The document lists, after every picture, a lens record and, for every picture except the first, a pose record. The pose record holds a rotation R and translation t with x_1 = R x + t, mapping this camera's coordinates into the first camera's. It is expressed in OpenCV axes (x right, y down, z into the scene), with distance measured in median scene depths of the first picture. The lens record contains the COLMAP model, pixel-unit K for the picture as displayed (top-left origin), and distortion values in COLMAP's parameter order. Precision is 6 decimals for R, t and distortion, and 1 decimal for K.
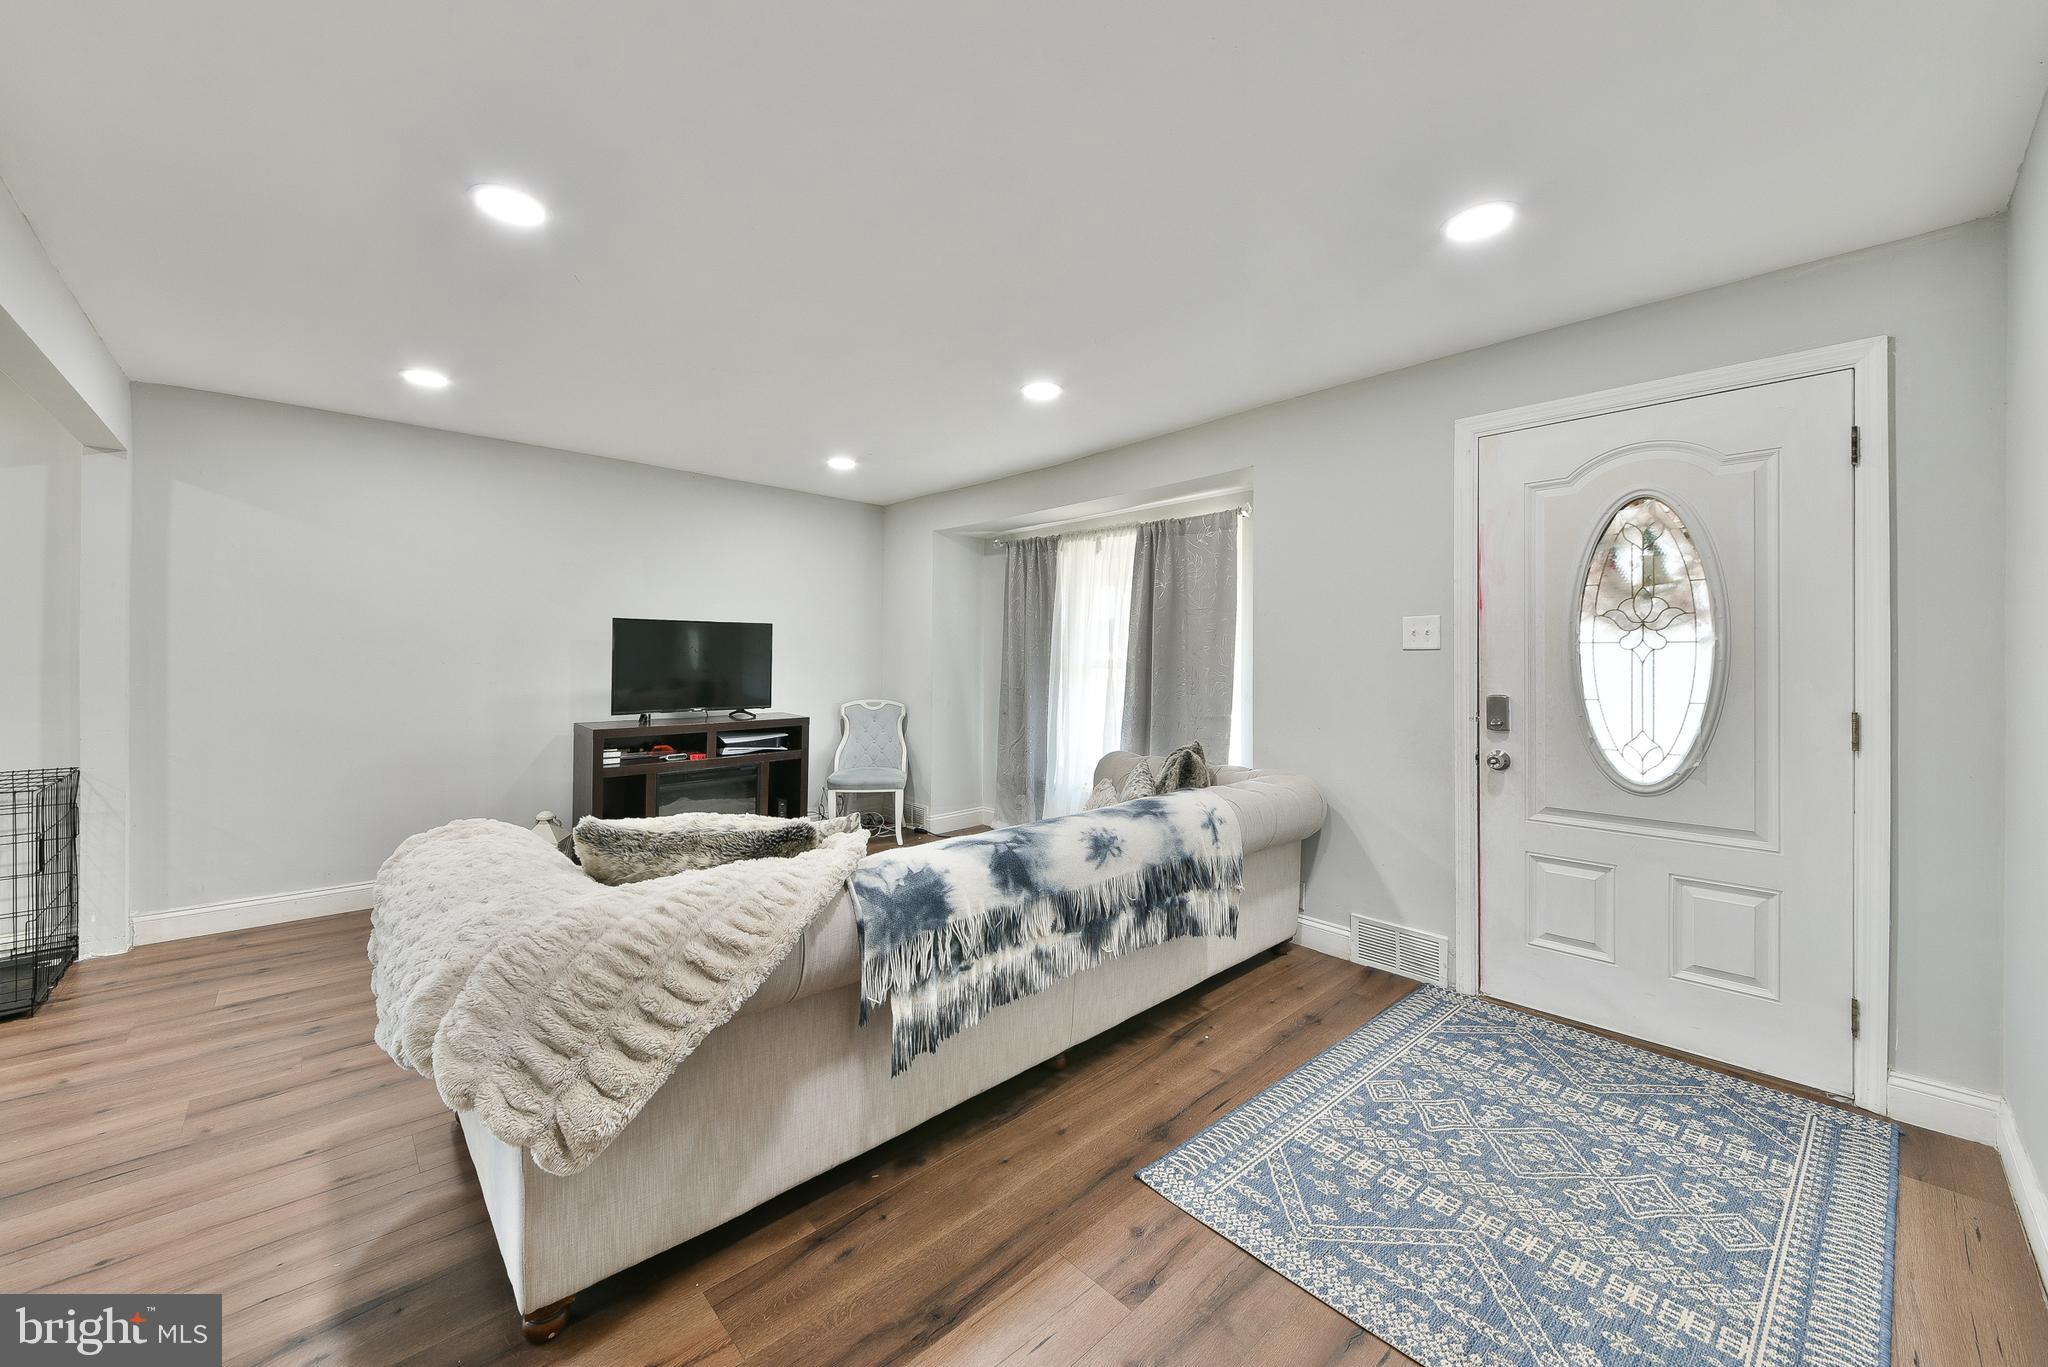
lens RADIAL K [[732.1, 0, 1003.6], [0, 732.1, 651.0], [0, 0, 1]] dist [0.010384, -0.002815]
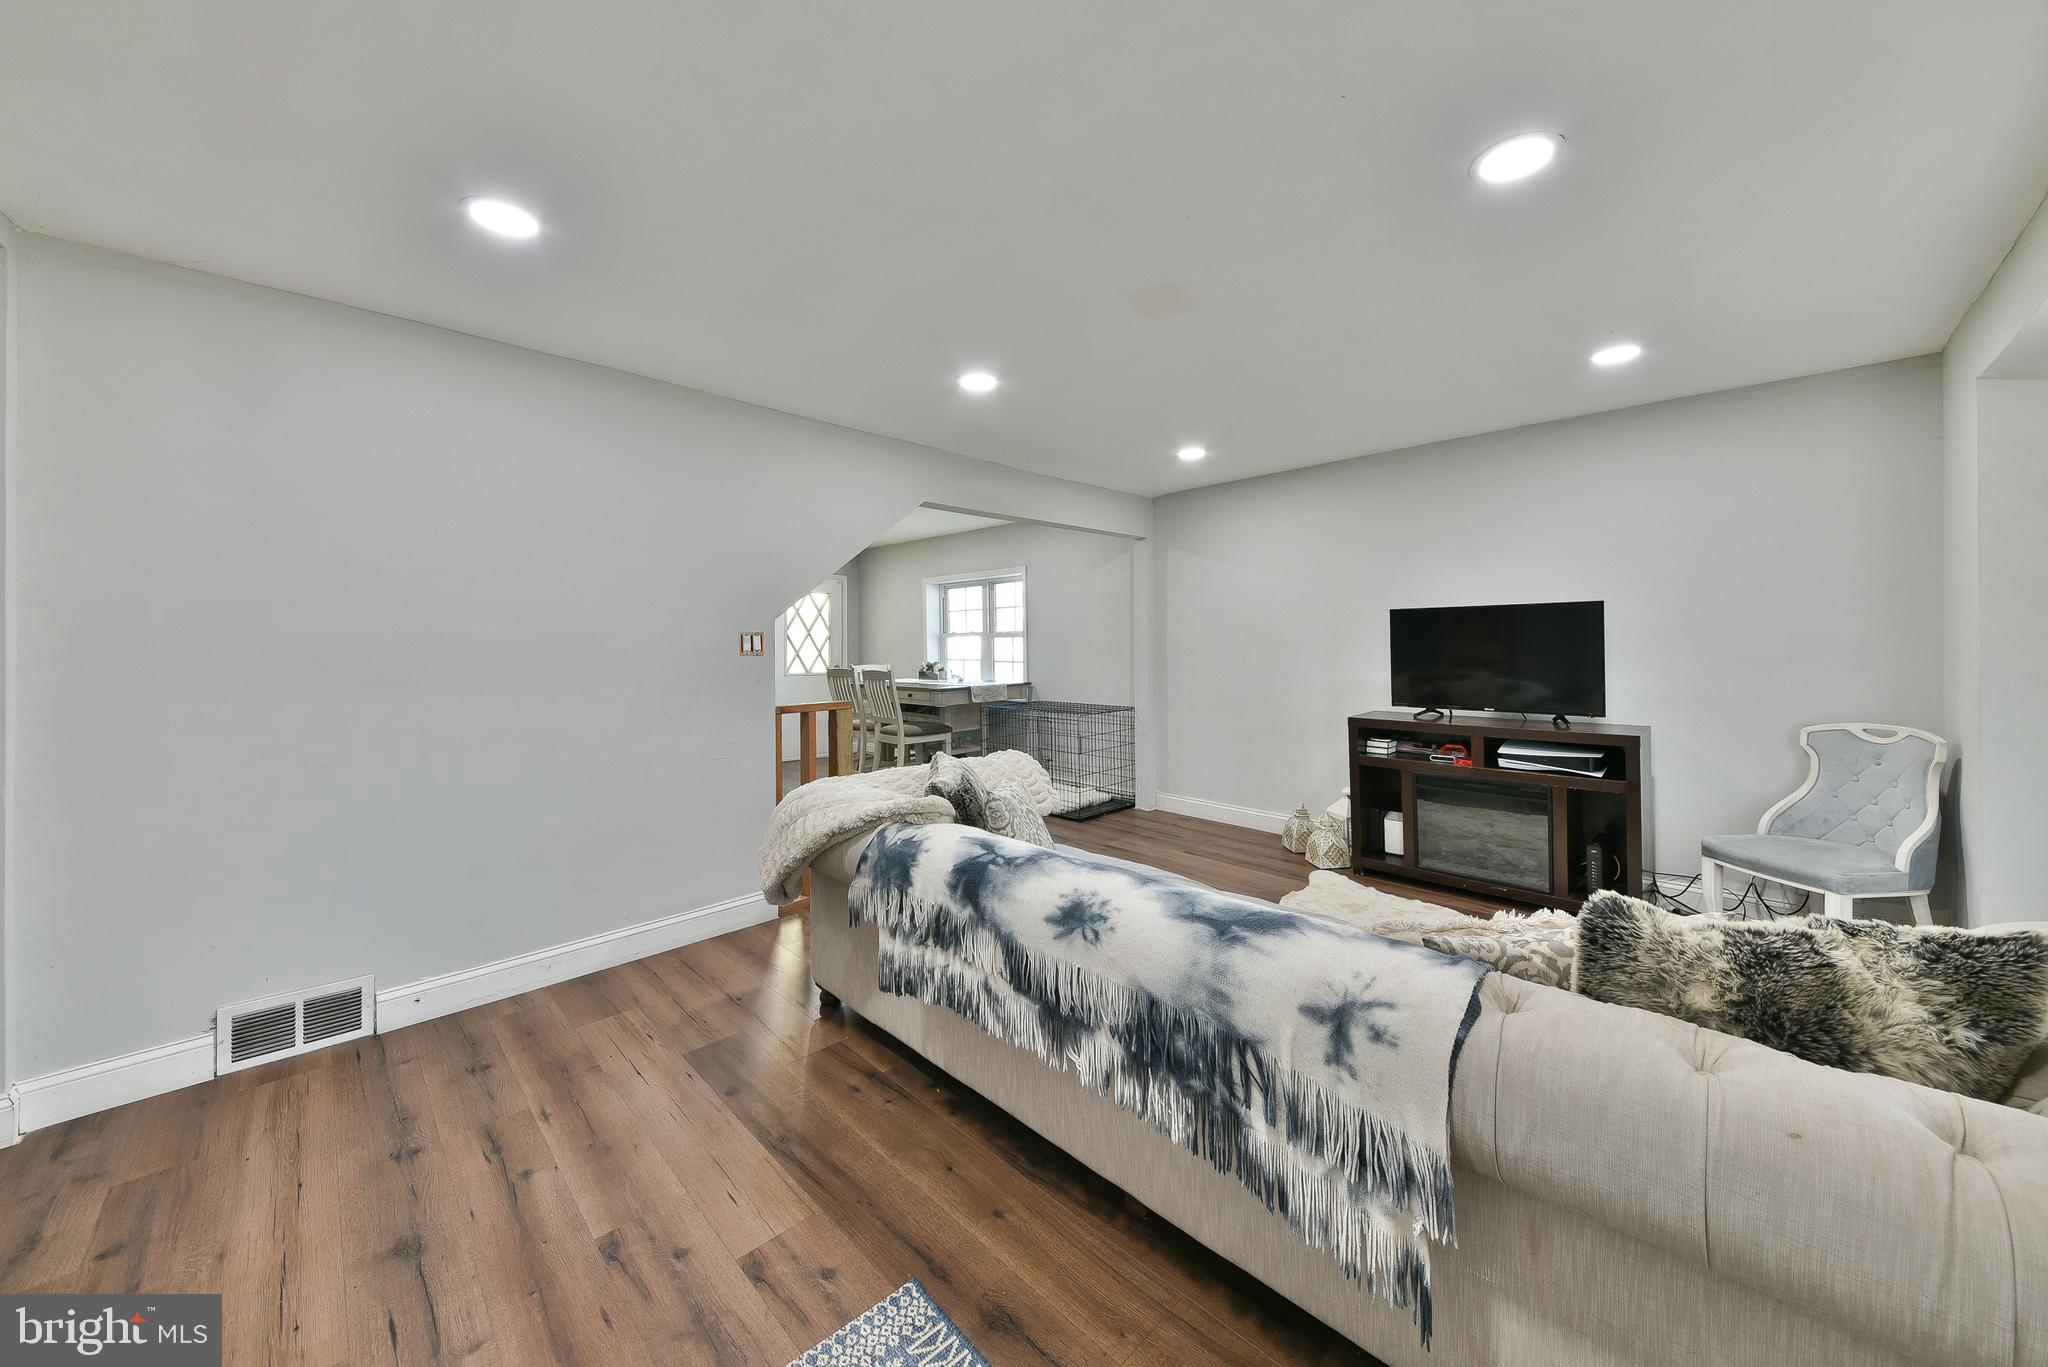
lens RADIAL K [[732.1, 0, 1043.1], [0, 732.1, 645.6], [0, 0, 1]] dist [0.010384, -0.002815]
pose [[0.065681, -0.001235, -0.997840, 0.705004], [0.014176, 0.999899, -0.000304, -0.001422], [0.997740, -0.014125, 0.065692, 0.761343]]
